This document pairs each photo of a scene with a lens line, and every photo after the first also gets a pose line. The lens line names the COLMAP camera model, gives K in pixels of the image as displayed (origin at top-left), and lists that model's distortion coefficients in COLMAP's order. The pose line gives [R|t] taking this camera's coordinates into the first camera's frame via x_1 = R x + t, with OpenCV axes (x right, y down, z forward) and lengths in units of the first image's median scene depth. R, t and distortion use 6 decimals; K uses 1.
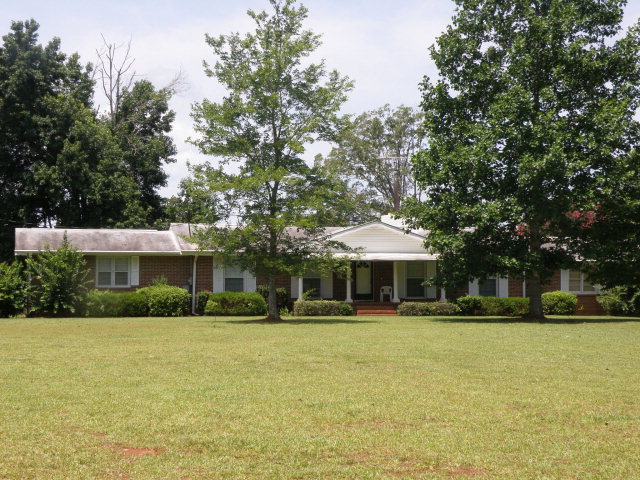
lens RADIAL K [[1338.6, 0, 320.0], [0, 1338.6, 240.0], [0, 0, 1]] dist [0.232263, -0.076628]
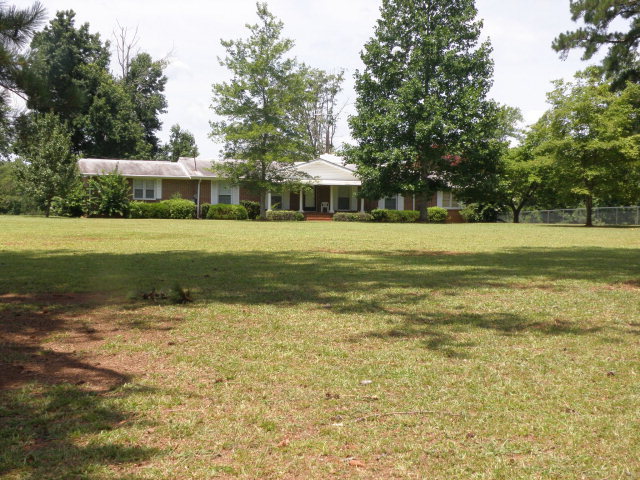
lens RADIAL K [[1338.6, 0, 320.0], [0, 1338.6, 240.0], [0, 0, 1]] dist [0.232263, -0.076628]
pose [[0.995145, 0.013722, 0.097459, -0.105723], [-0.018644, 0.998586, 0.049780, 0.001926], [-0.096638, -0.051356, 0.993994, -0.522680]]
